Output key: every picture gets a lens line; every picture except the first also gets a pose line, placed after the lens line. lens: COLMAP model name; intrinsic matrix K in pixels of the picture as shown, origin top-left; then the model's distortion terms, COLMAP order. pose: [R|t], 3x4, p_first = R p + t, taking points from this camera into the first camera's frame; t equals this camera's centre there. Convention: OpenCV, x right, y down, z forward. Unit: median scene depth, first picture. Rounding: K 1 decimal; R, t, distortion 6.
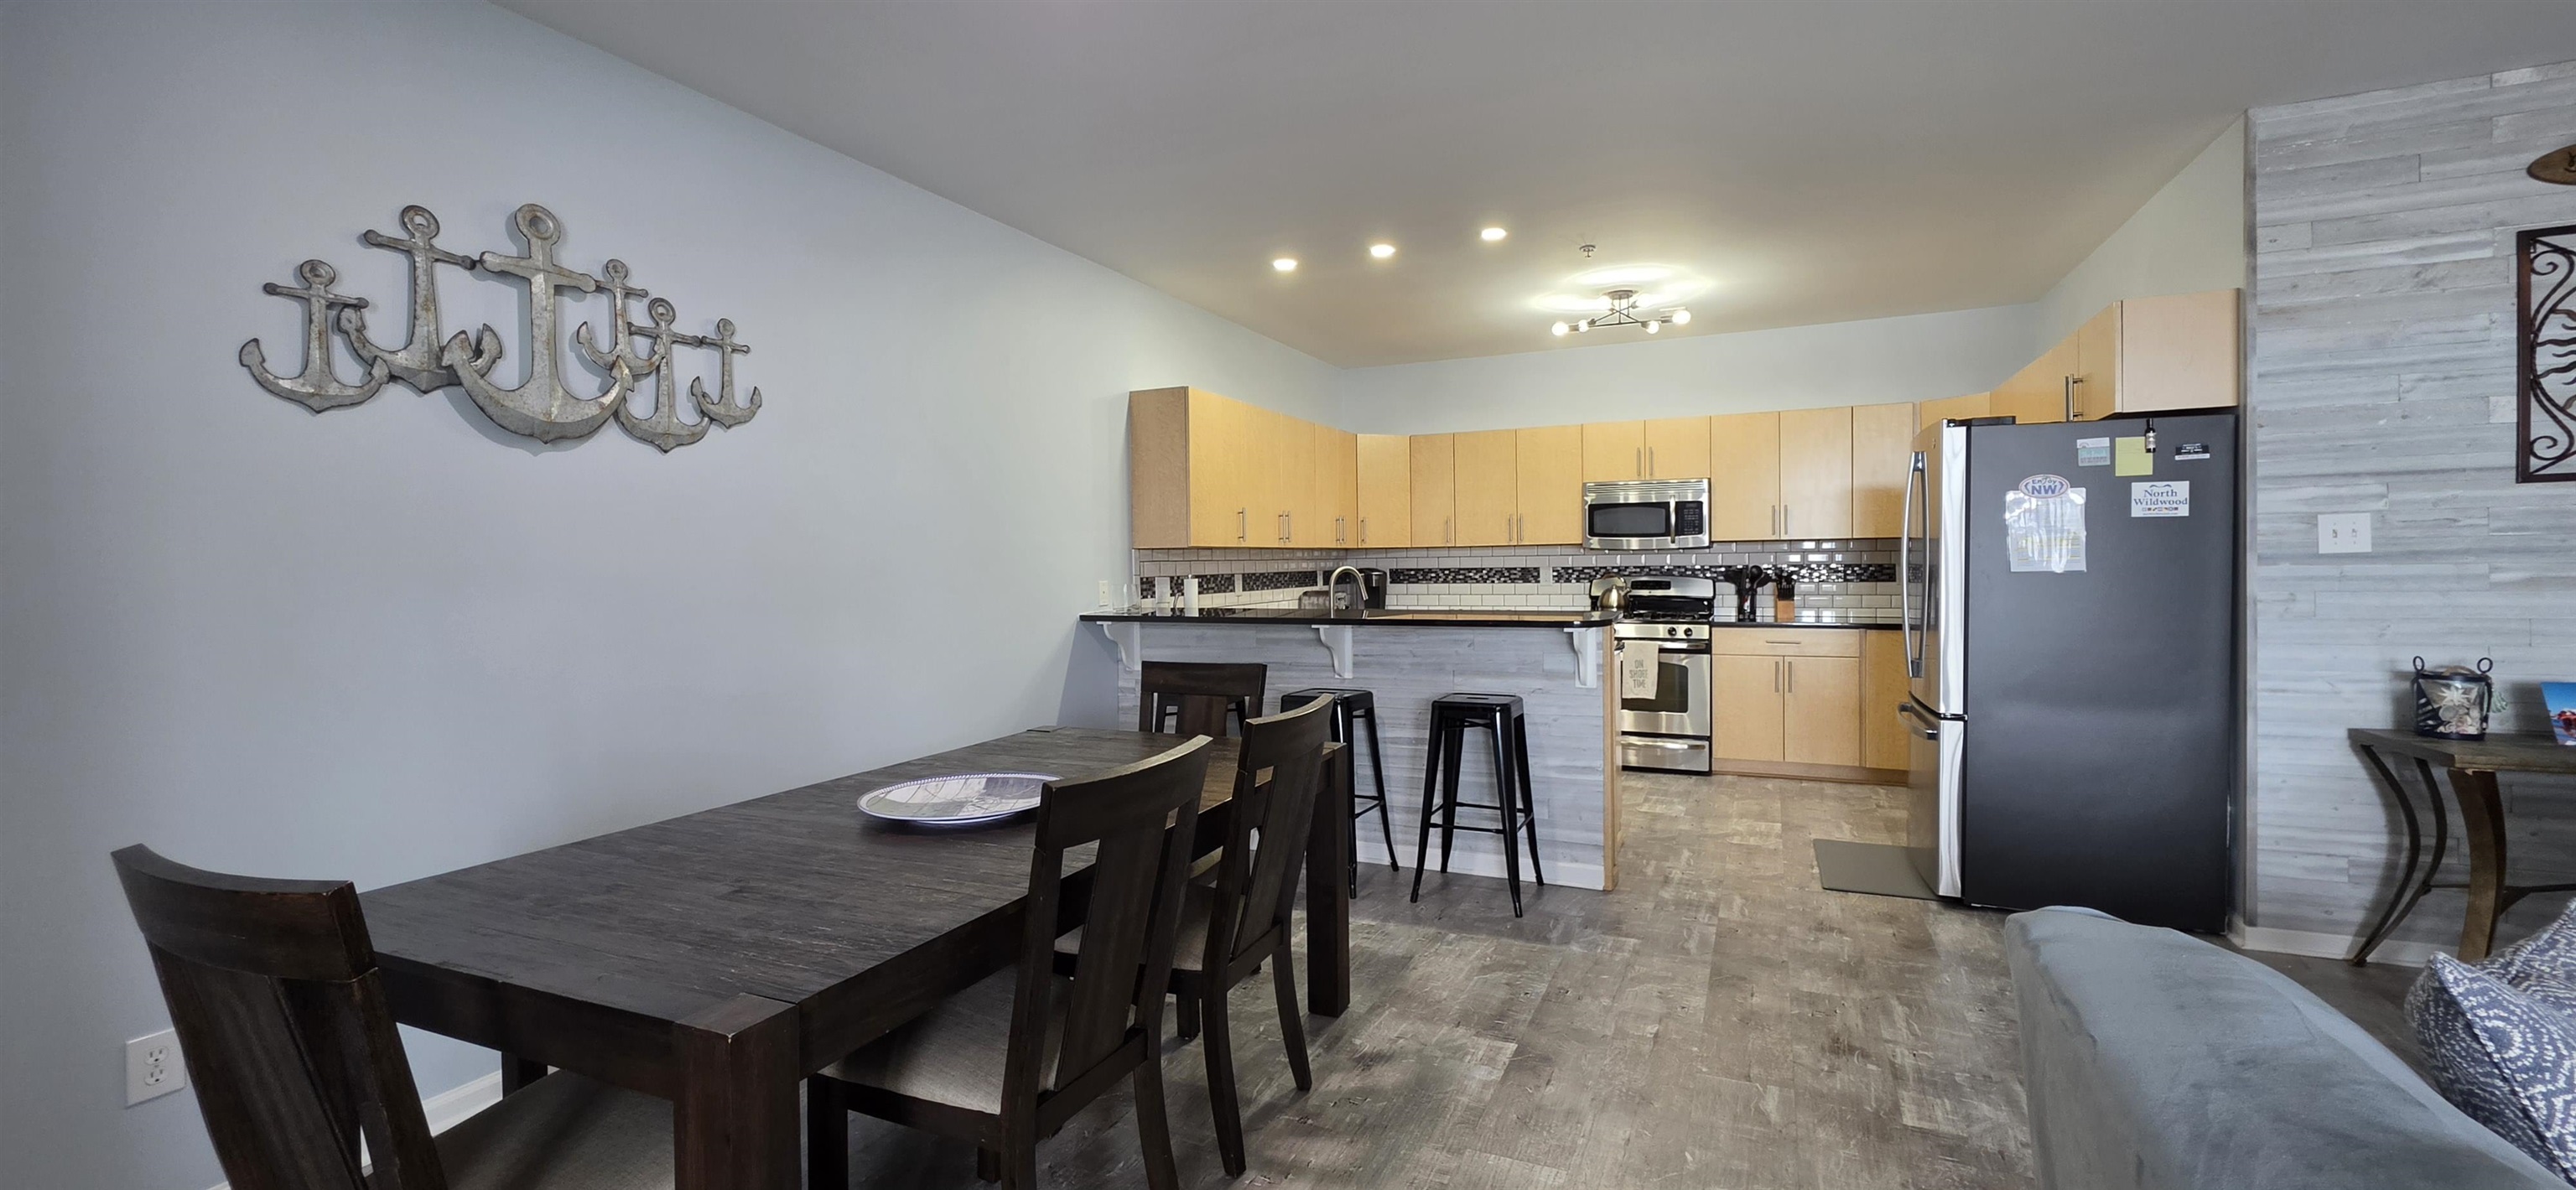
lens RADIAL K [[1035.3, 0, 1285.9], [0, 1035.3, 584.1], [0, 0, 1]] dist [-0.002385, 0.000441]
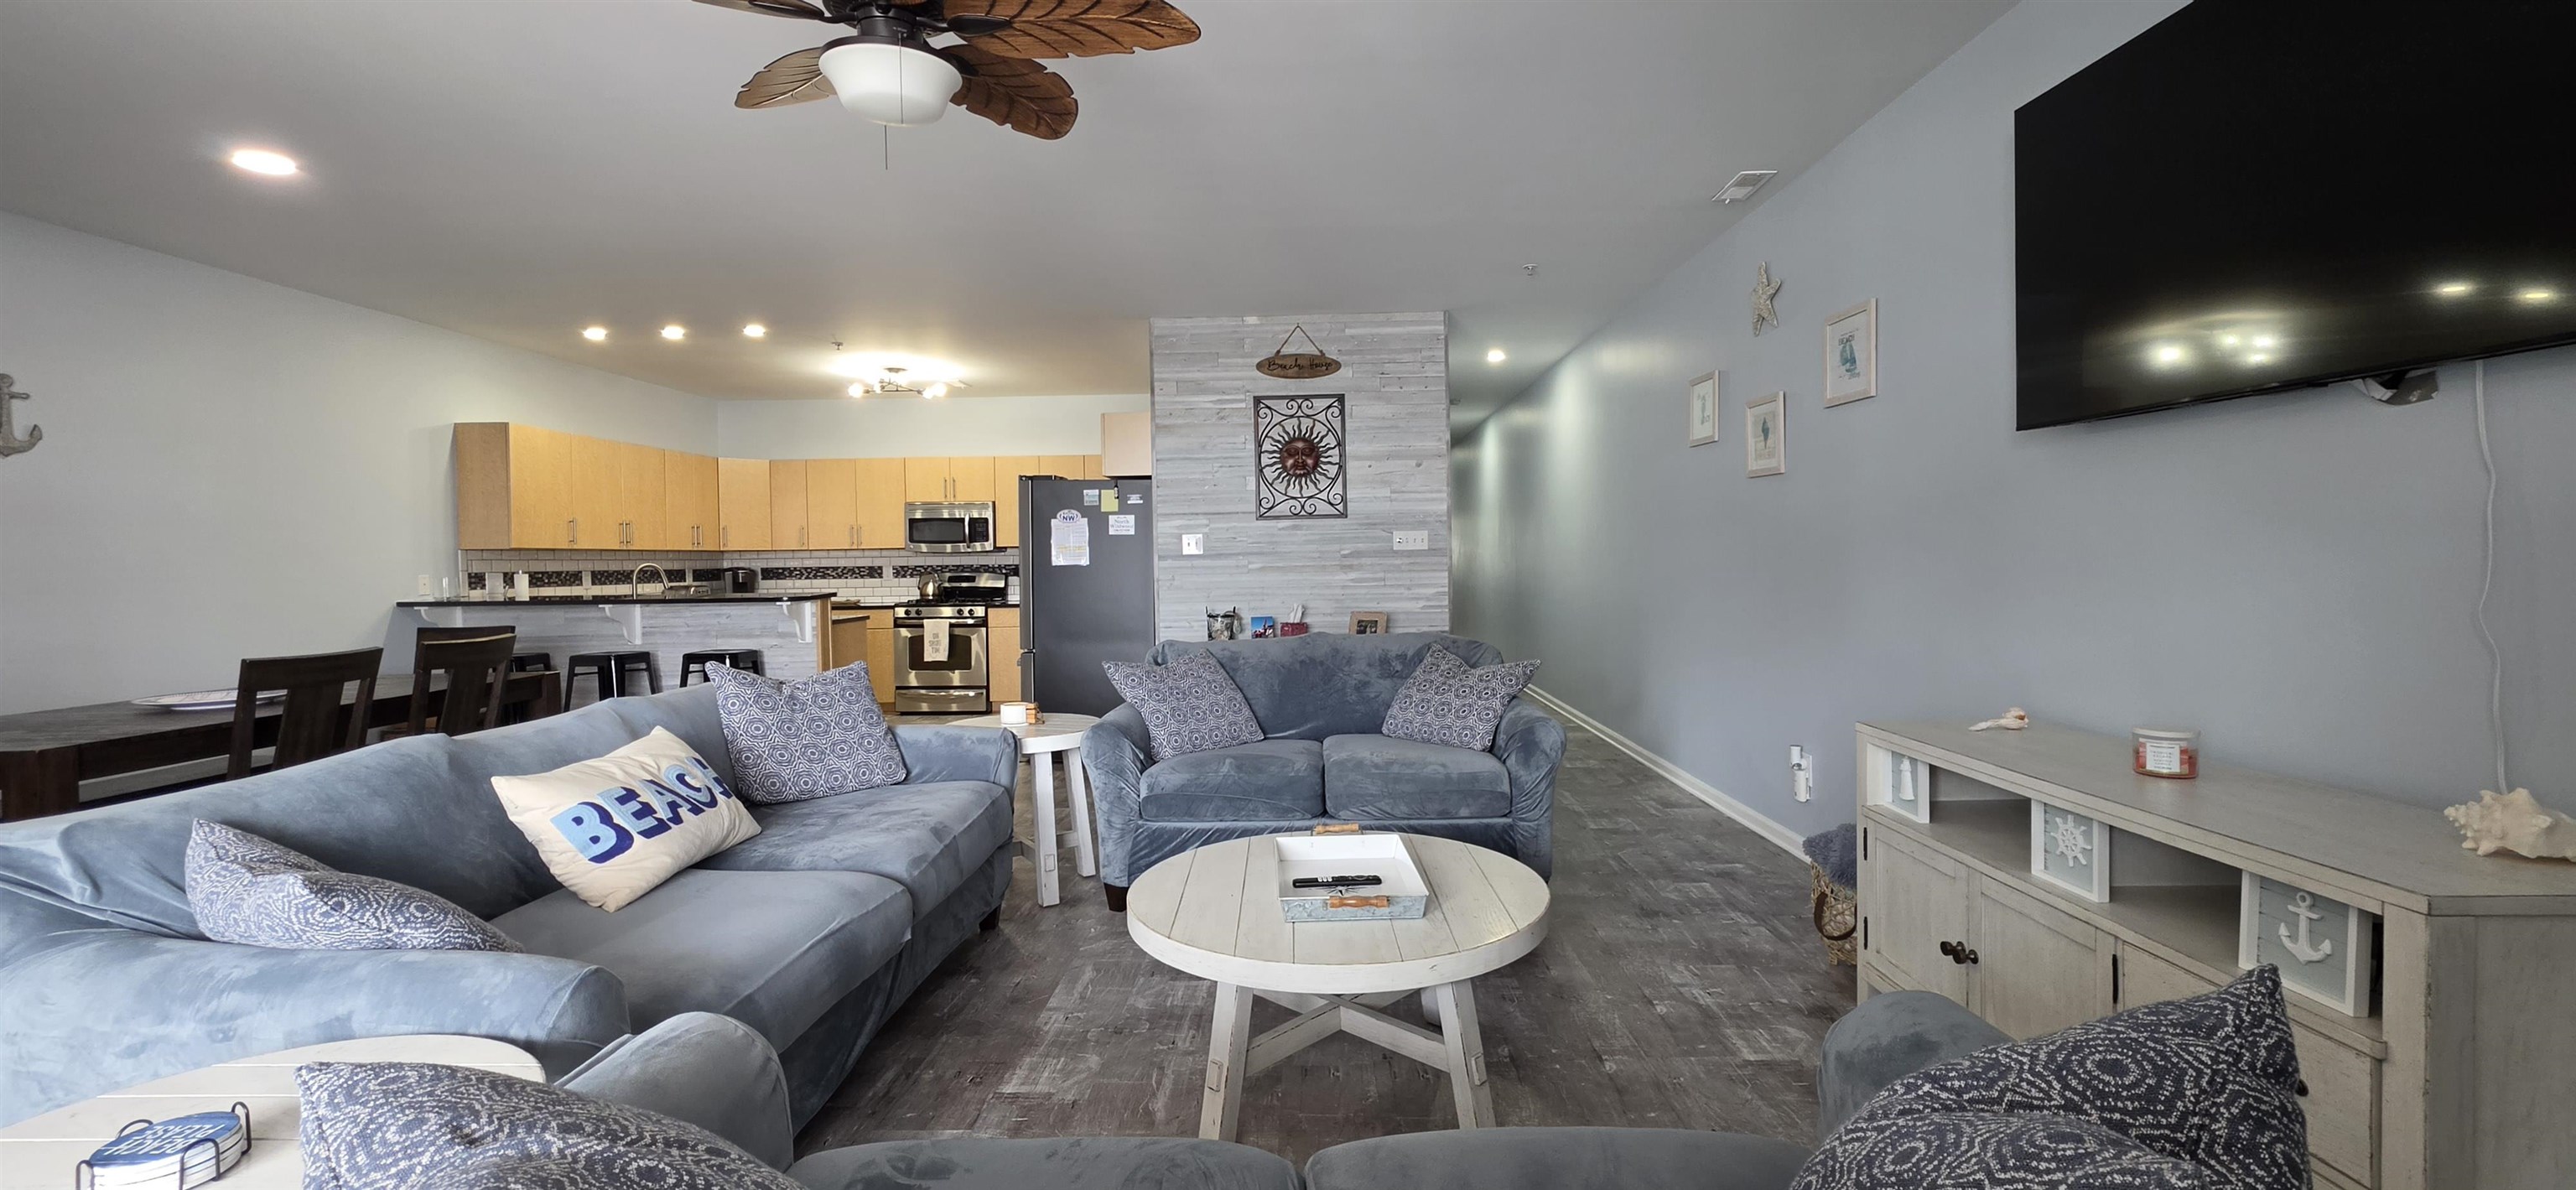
lens RADIAL K [[1035.3, 0, 1285.6], [0, 1035.3, 585.2], [0, 0, 1]] dist [-0.002385, 0.000441]
pose [[0.915565, -0.009828, 0.402050, 0.399860], [0.010768, 0.999942, -0.000079, 0.028575], [-0.402026, 0.004401, 0.915618, -0.820811]]
